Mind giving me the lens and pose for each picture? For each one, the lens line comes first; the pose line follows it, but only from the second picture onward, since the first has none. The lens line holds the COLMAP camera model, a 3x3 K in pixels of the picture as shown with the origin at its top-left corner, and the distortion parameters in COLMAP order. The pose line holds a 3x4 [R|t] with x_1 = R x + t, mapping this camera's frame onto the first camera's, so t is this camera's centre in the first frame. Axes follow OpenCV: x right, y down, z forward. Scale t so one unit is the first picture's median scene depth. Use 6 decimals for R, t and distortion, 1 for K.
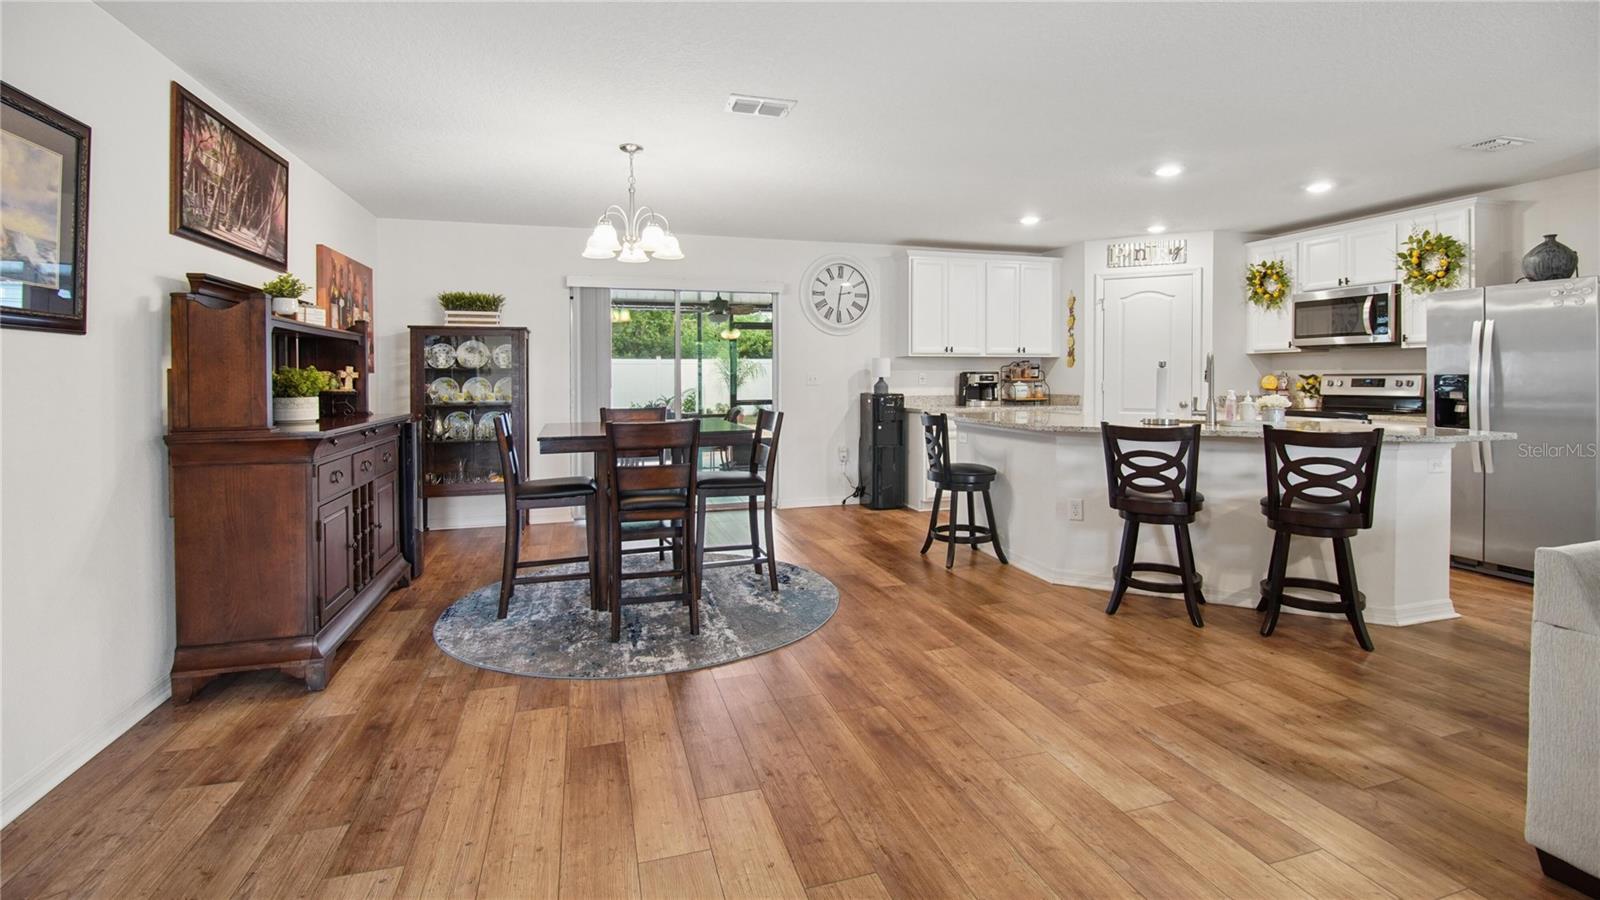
lens RADIAL K [[748.2, 0, 797.7], [0, 748.2, 385.6], [0, 0, 1]] dist [-0.018112, -0.000387]
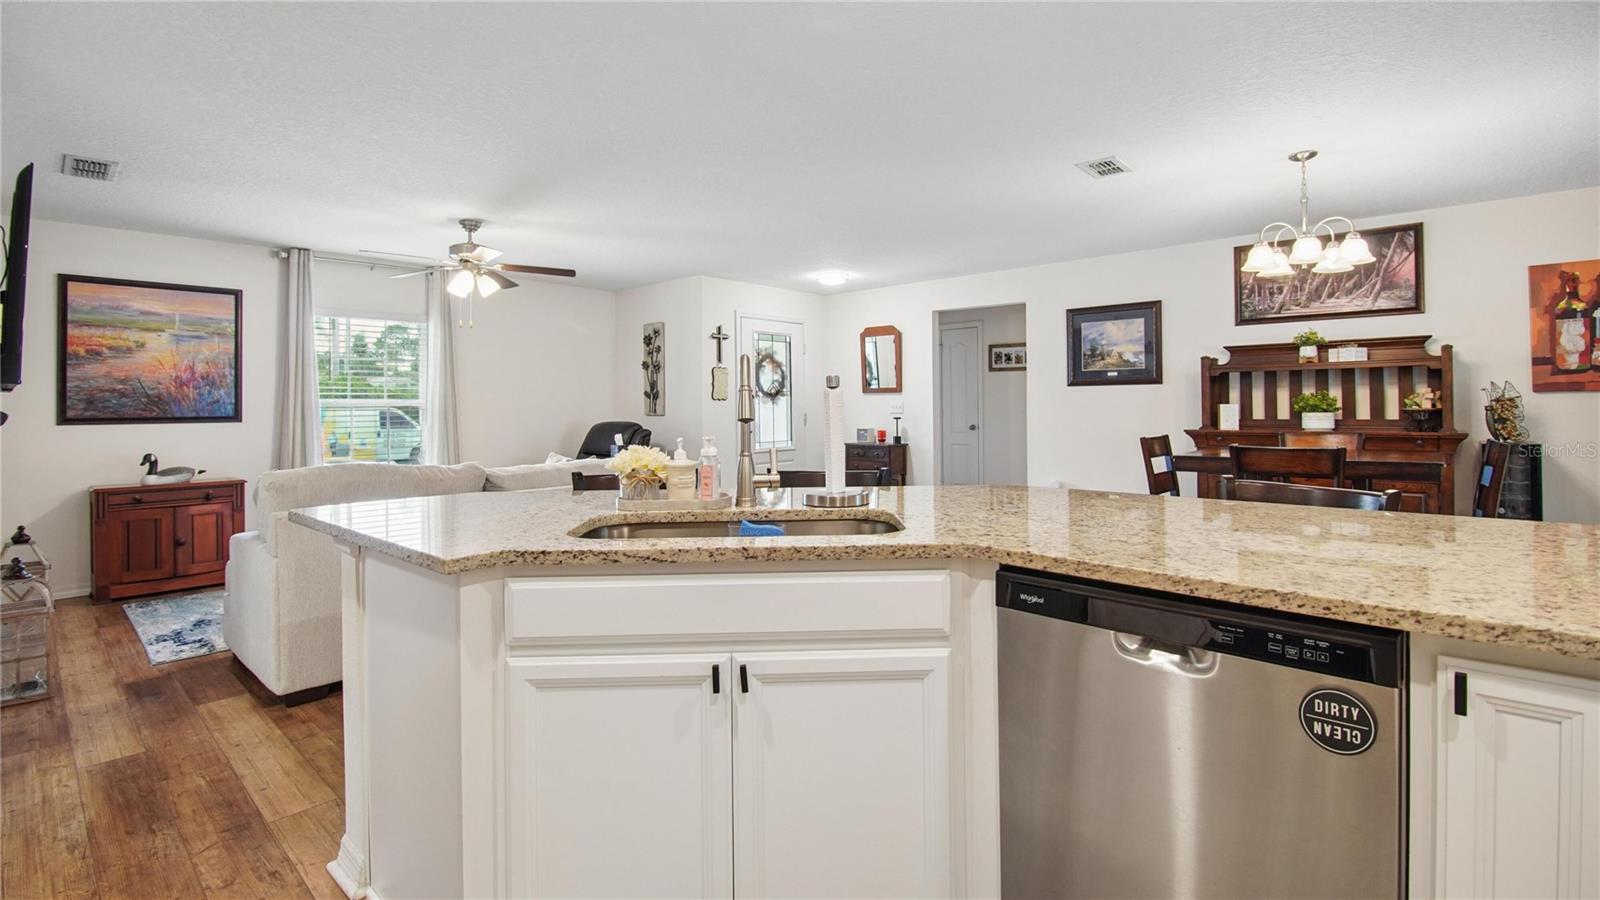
lens RADIAL K [[742.1, 0, 803.8], [0, 742.1, 409.5], [0, 0, 1]] dist [-0.018479, -0.000166]
pose [[-0.855938, 0.007173, -0.517028, 0.706459], [0.002652, 0.999952, 0.009483, -0.004864], [0.517071, 0.006746, -0.855916, 1.300689]]
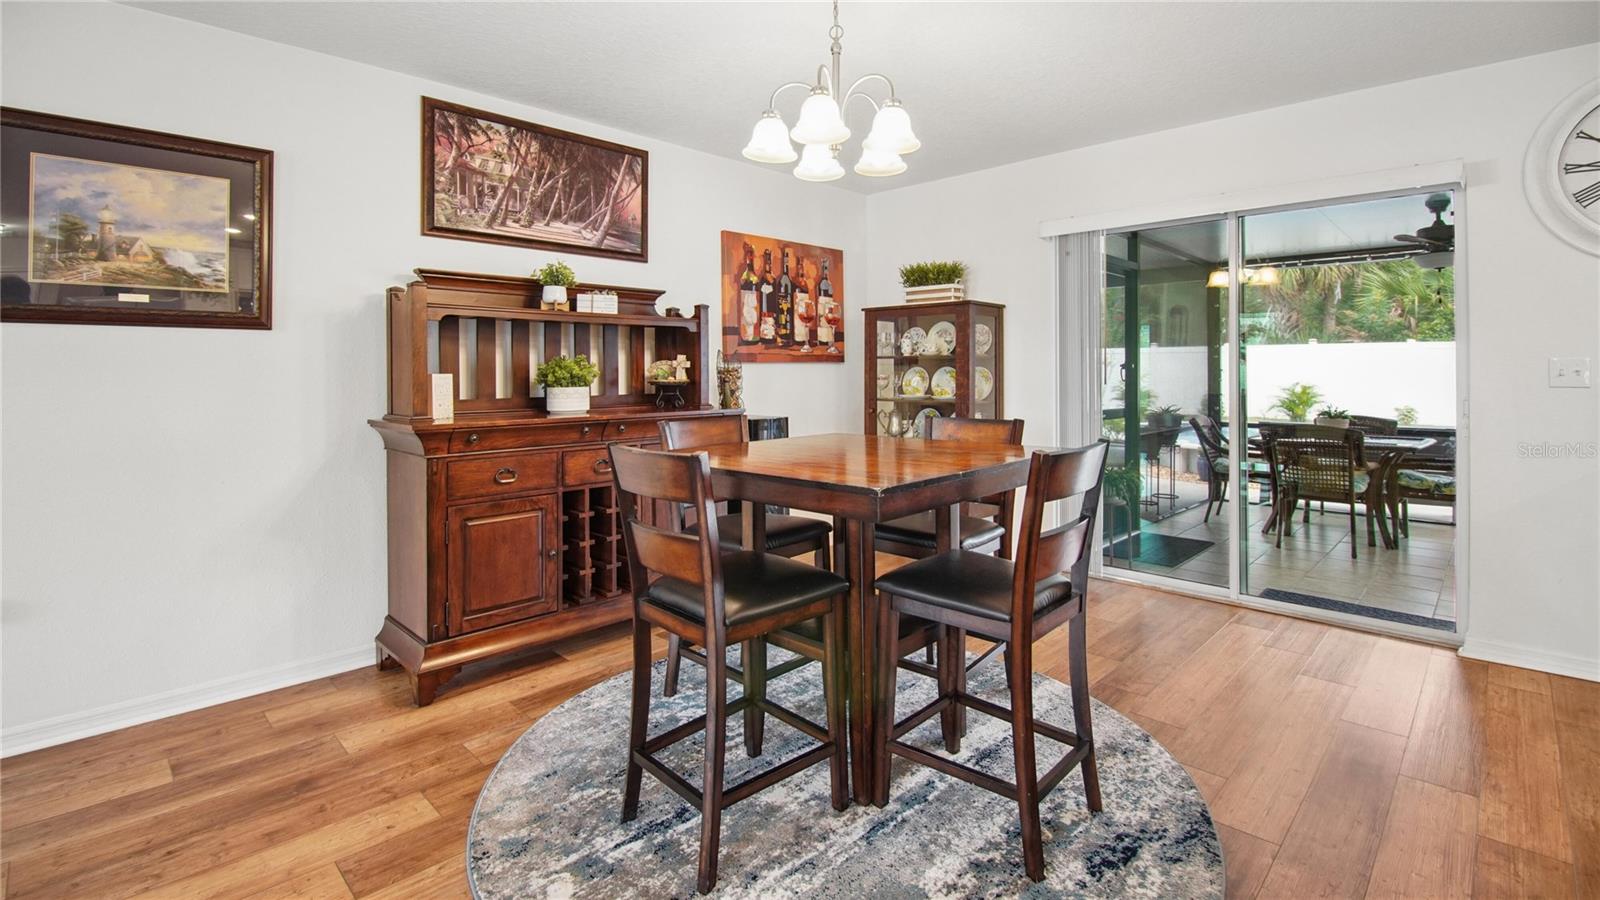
lens RADIAL K [[716.7, 0, 806.2], [0, 716.7, 372.0], [0, 0, 1]] dist [-0.028082, -0.000516]
pose [[0.494489, 0.001291, -0.869183, 0.219134], [-0.007027, 0.999972, -0.002513, -0.002855], [0.869155, 0.007350, 0.494484, 0.612096]]
